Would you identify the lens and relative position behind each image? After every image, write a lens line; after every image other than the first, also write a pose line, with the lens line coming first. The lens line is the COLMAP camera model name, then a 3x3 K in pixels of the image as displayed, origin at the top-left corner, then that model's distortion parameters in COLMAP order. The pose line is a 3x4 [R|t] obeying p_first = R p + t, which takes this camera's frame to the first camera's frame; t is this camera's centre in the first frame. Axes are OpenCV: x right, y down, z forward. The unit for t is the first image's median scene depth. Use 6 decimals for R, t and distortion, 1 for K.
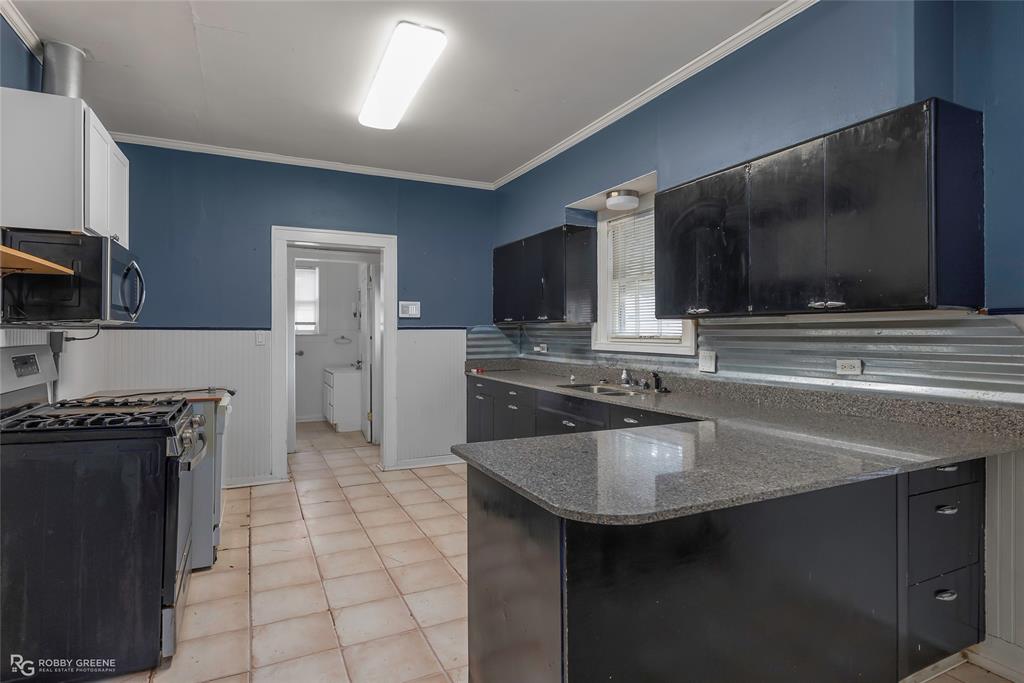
lens RADIAL K [[537.4, 0, 513.7], [0, 537.4, 330.3], [0, 0, 1]] dist [-0.000122, -0.000105]
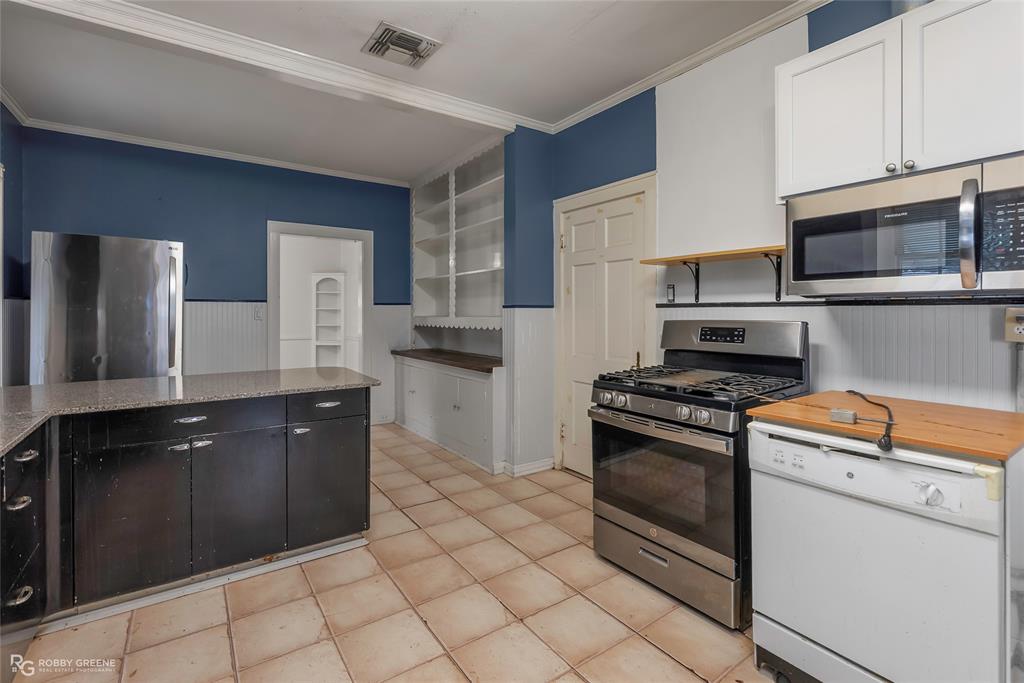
lens RADIAL K [[473.8, 0, 511.4], [0, 473.8, 310.2], [0, 0, 1]] dist [0.000257, 0.000397]
pose [[-0.988771, -0.000092, -0.149440, -0.169242], [0.000050, 1.000000, -0.000945, 0.004457], [0.149440, -0.000942, -0.988770, 1.434483]]
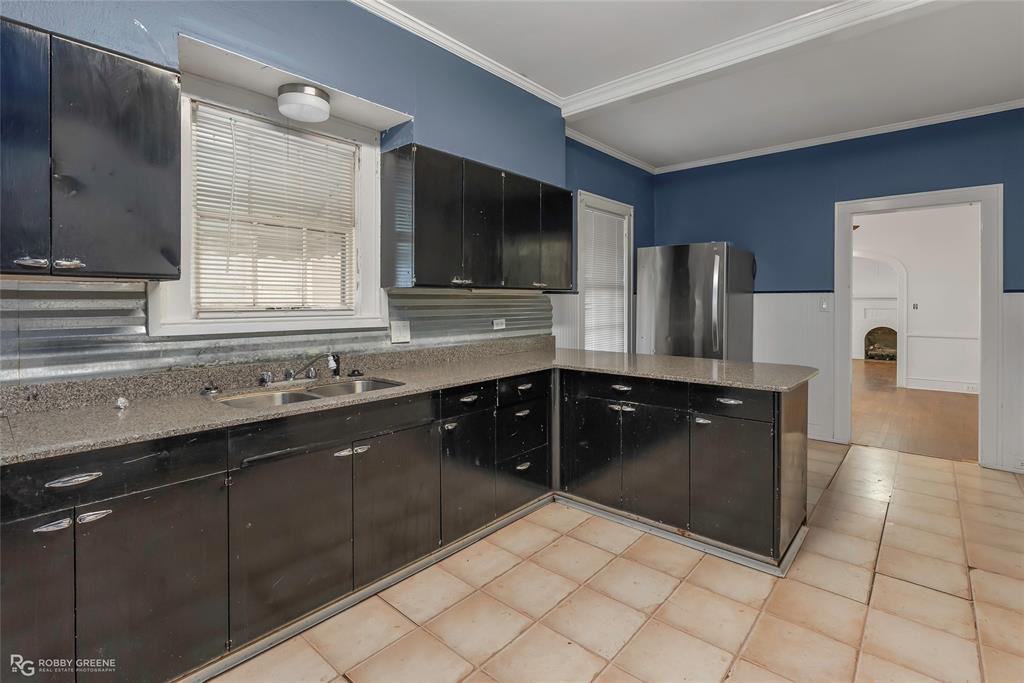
lens RADIAL K [[479.5, 0, 513.9], [0, 479.5, 303.8], [0, 0, 1]] dist [-0.002634, -0.000159]
pose [[-0.386449, 0.001508, 0.922310, -0.547204], [0.001881, 0.999998, -0.000846, 0.008877], [-0.922309, 0.001408, -0.386451, 1.211980]]
